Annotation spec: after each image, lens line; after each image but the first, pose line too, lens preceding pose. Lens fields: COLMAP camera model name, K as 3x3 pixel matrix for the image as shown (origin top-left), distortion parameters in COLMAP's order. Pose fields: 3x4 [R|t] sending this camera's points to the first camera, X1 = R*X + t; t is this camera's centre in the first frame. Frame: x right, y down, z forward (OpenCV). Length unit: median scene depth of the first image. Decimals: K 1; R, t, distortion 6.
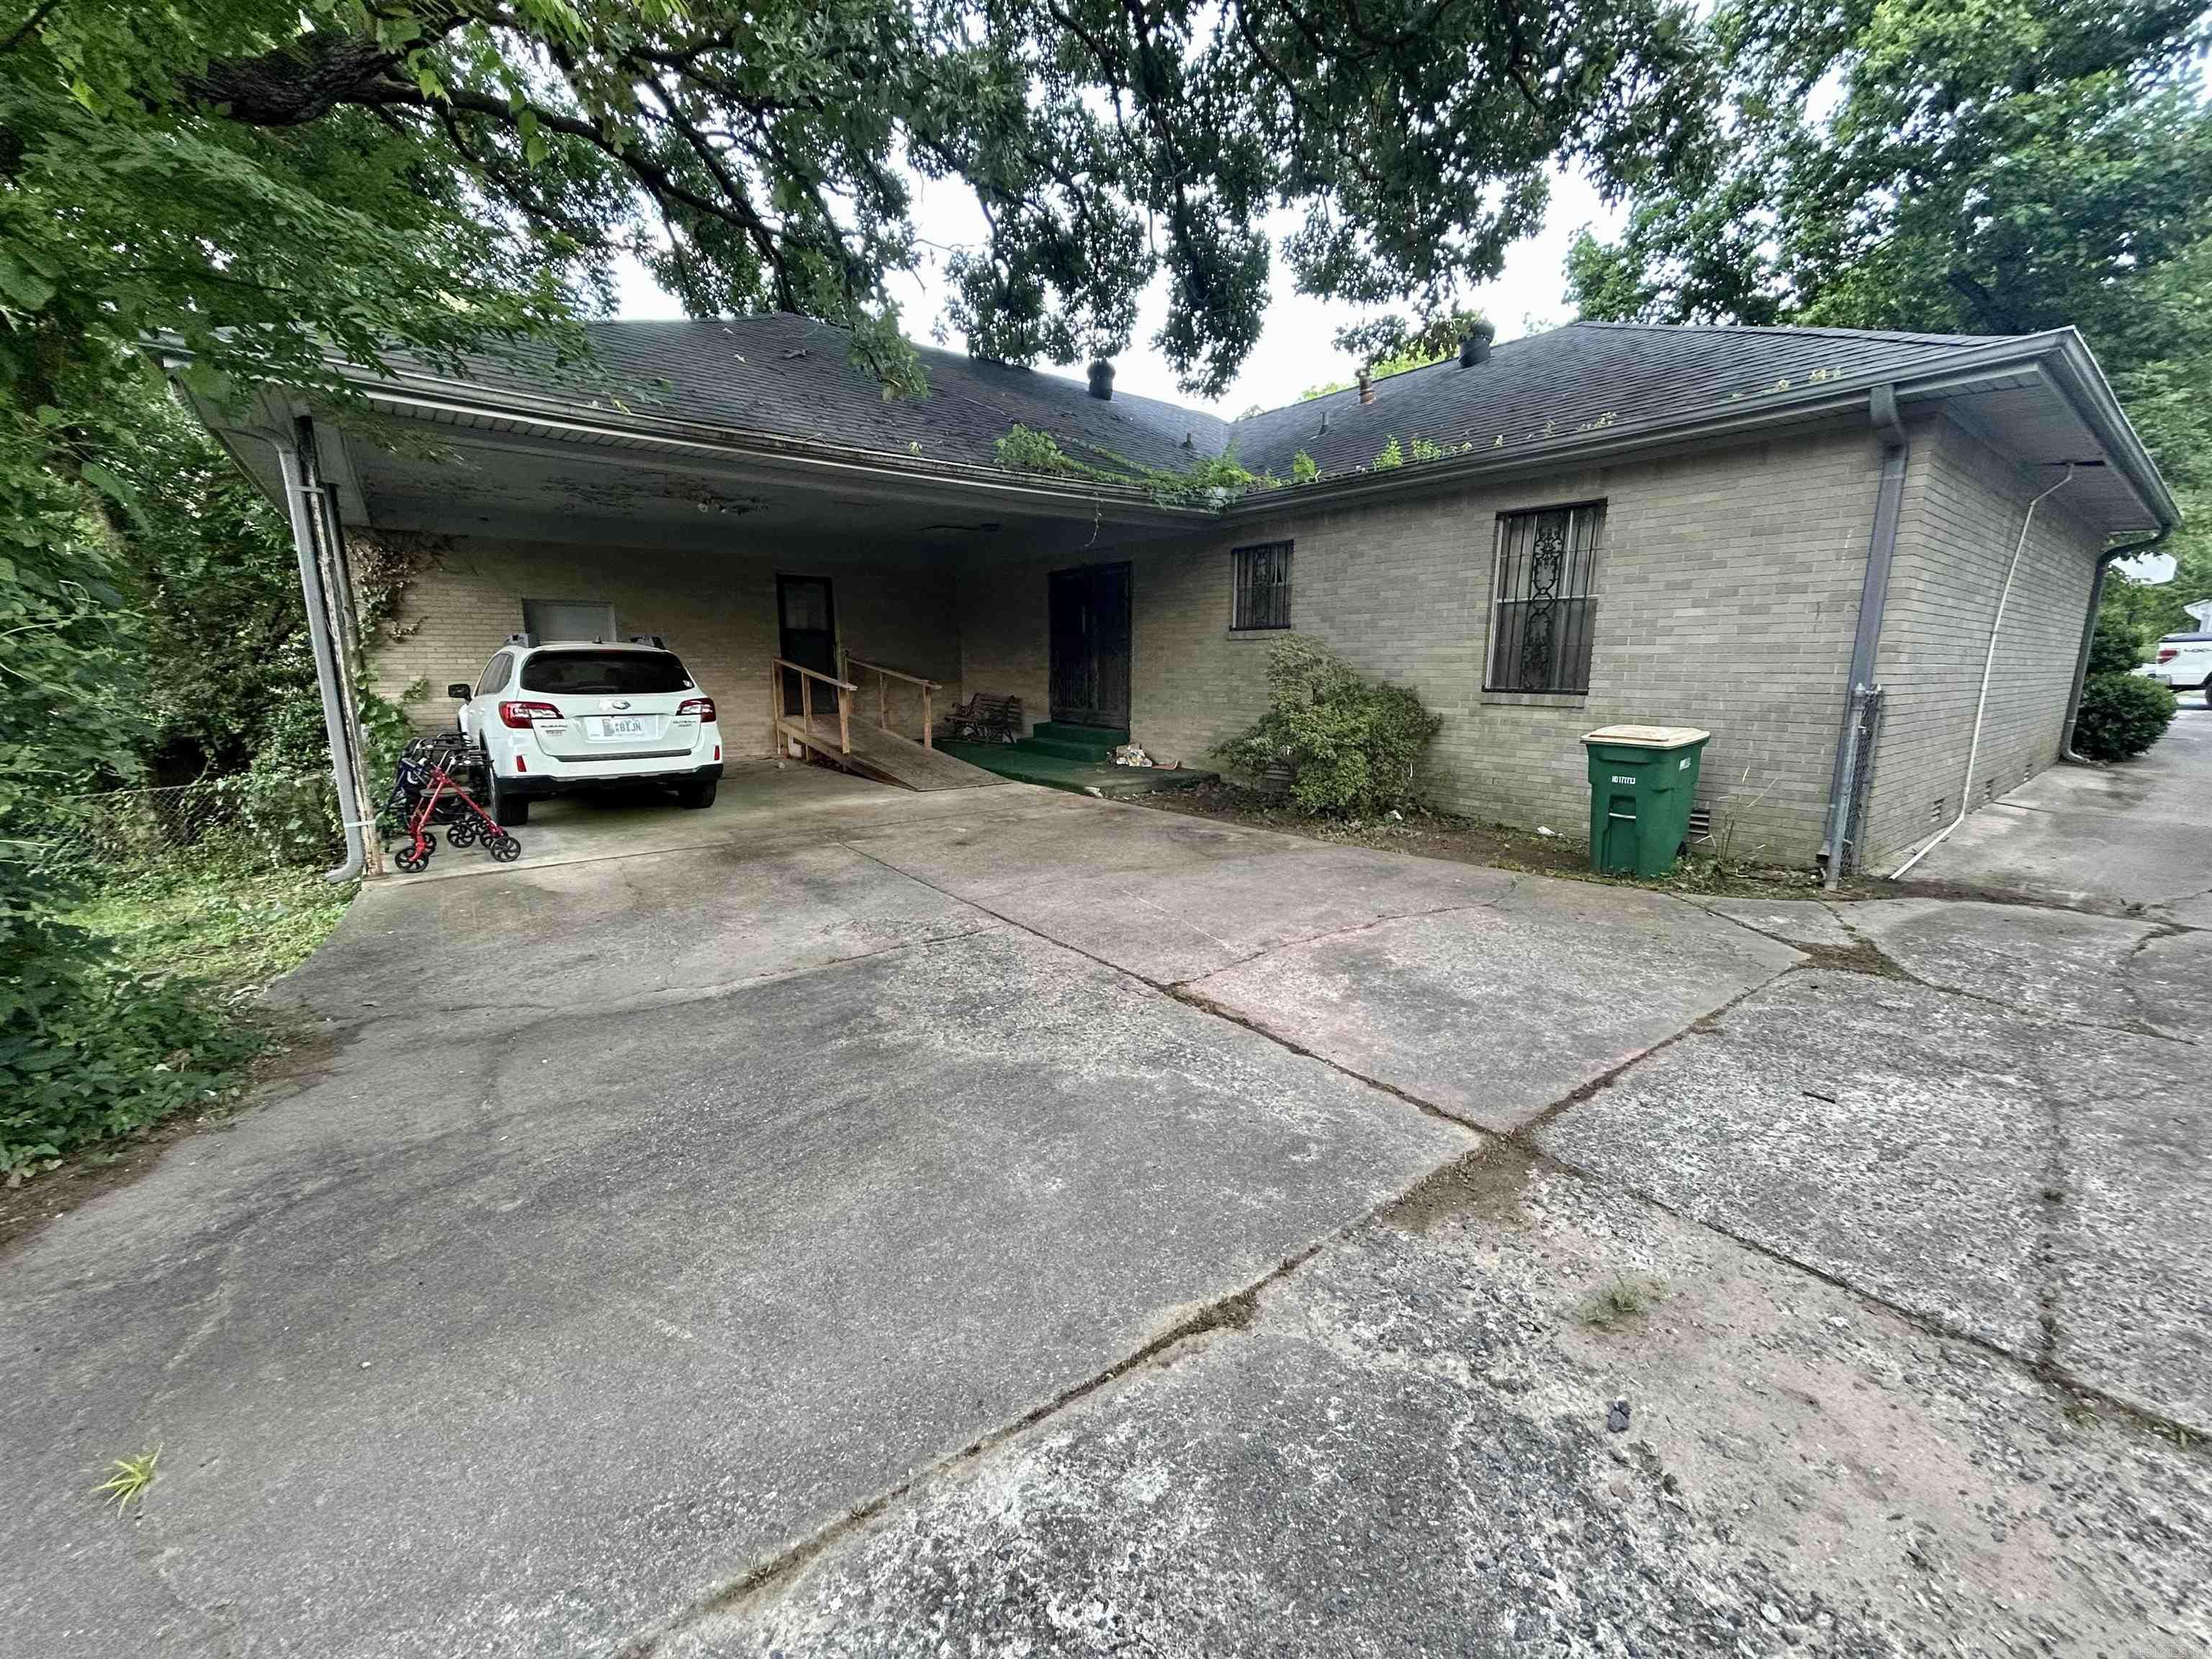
lens RADIAL K [[885.4, 0, 1106.4], [0, 885.4, 828.3], [0, 0, 1]] dist [-0.001009, 0.000052]
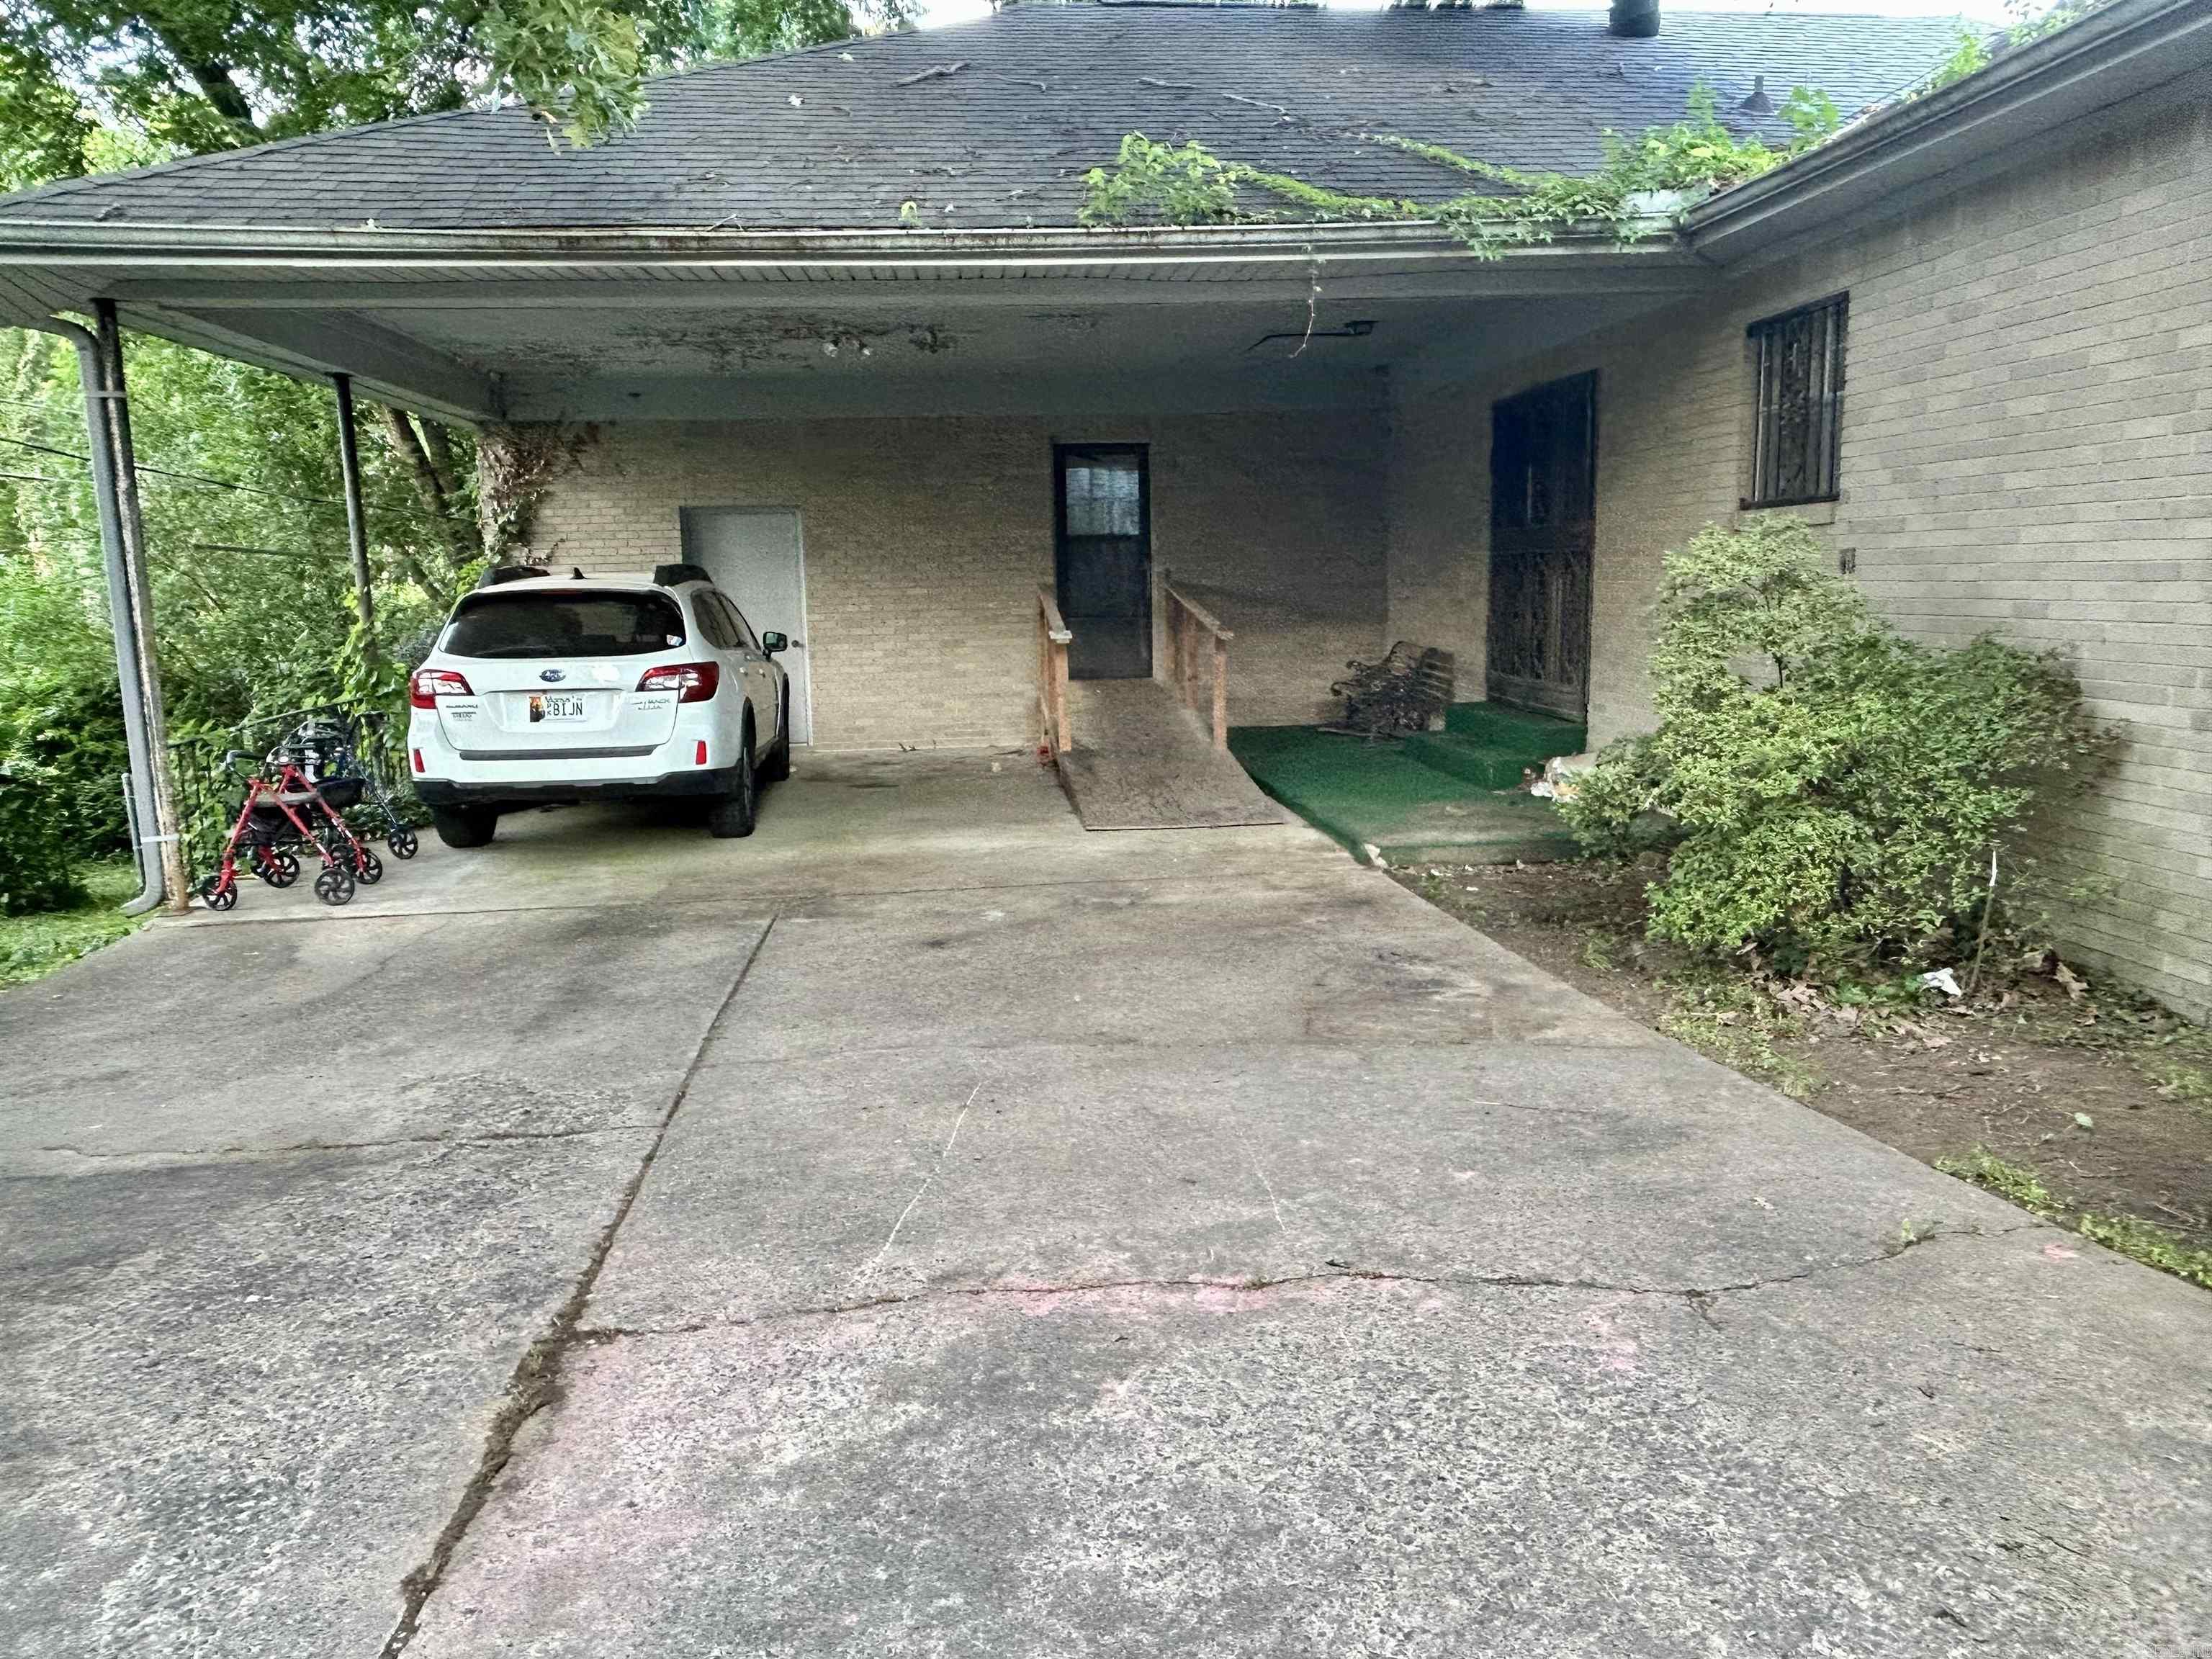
lens RADIAL K [[1552.7, 0, 1107.9], [0, 1552.7, 833.8], [0, 0, 1]] dist [-0.000239, -0.007343]
pose [[0.845944, 0.066371, -0.529125, 0.582363], [-0.075167, 0.997159, 0.004905, -0.086000], [0.527947, 0.035623, 0.848530, 0.370035]]
